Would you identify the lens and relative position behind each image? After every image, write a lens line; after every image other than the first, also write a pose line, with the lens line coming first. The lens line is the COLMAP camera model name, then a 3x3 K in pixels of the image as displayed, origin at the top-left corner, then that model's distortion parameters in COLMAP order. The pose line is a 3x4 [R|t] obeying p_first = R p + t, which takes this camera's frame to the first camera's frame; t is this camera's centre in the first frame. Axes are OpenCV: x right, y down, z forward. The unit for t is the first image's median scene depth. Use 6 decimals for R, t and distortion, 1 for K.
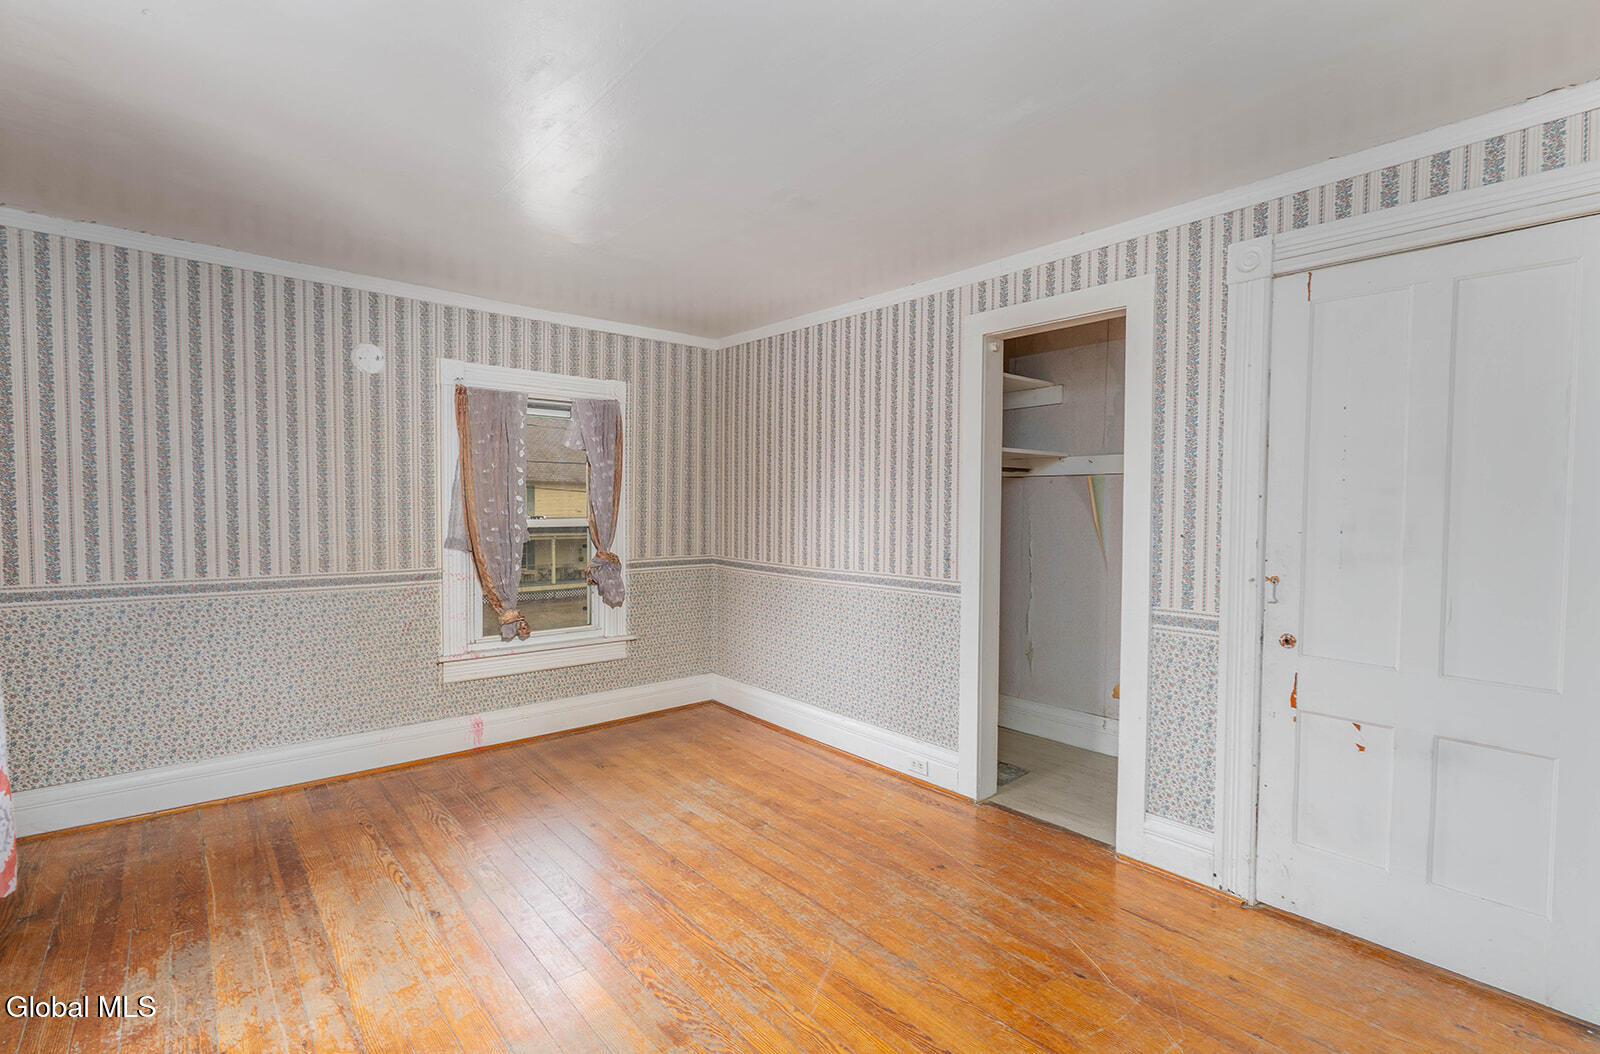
lens RADIAL K [[723.2, 0, 803.5], [0, 723.2, 528.6], [0, 0, 1]] dist [-0.008295, 0.002196]
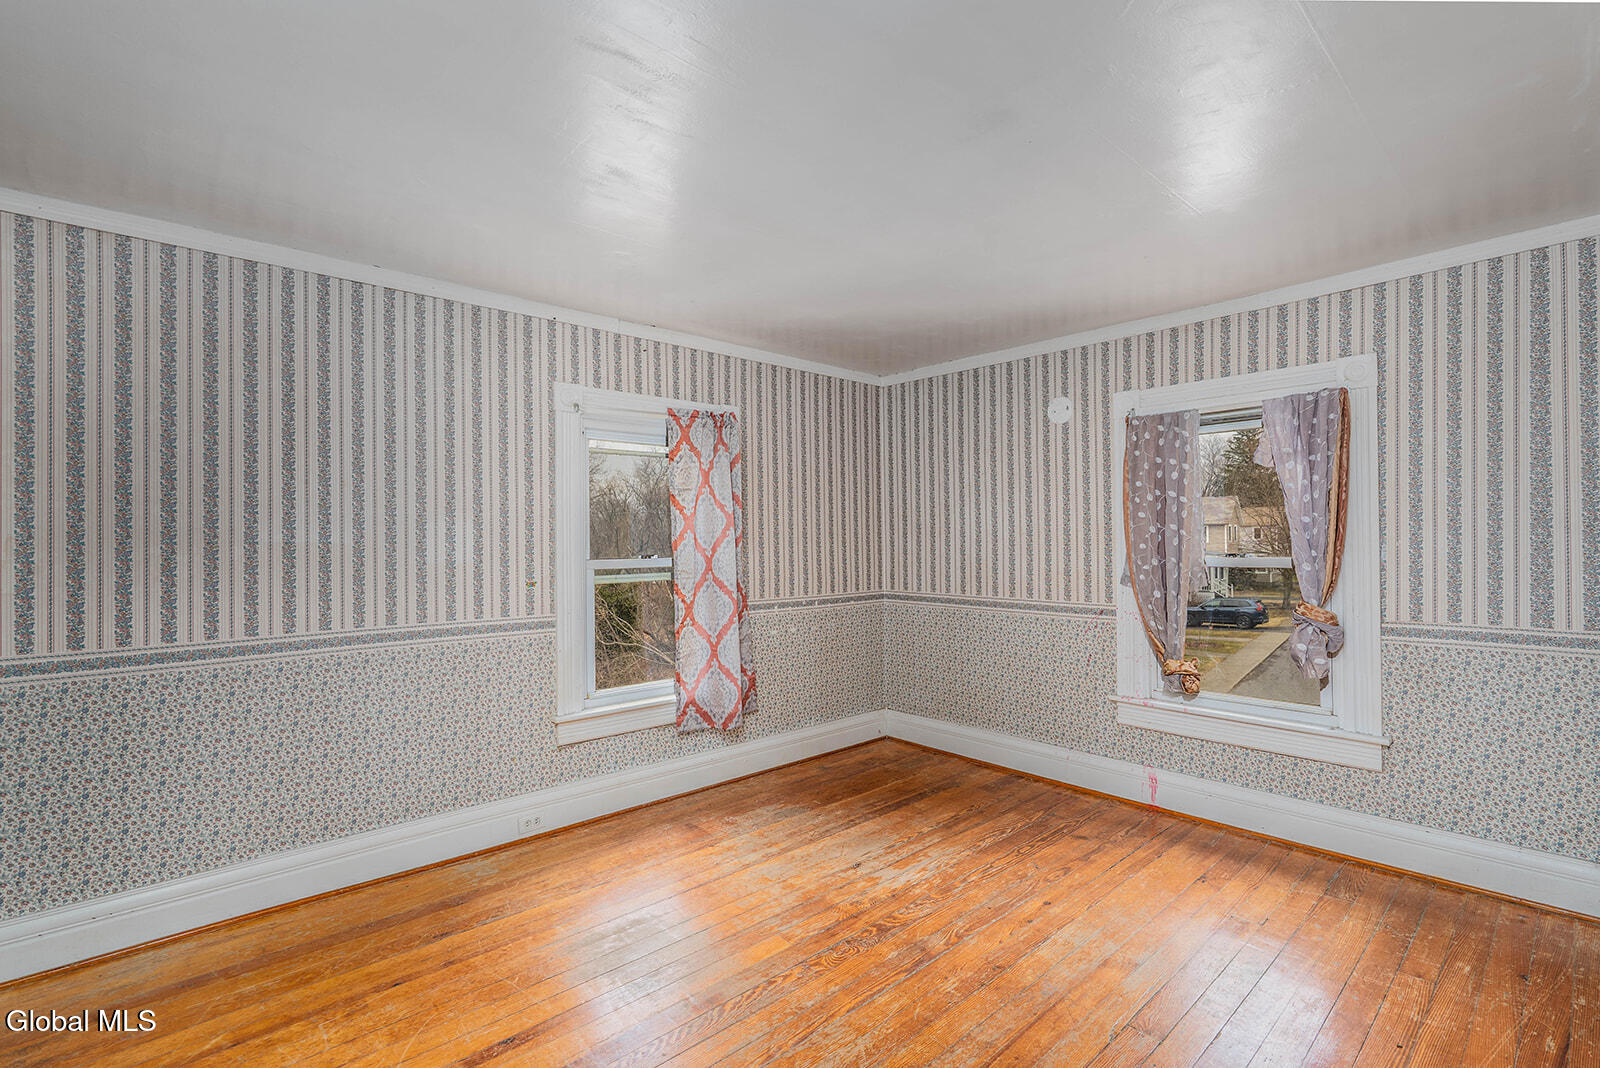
lens RADIAL K [[723.2, 0, 804.0], [0, 723.2, 542.0], [0, 0, 1]] dist [-0.008295, 0.002196]
pose [[0.027719, -0.010427, -0.999561, 0.527589], [-0.030993, 0.999456, -0.011286, -0.007272], [0.999135, 0.031292, 0.027381, 0.606760]]
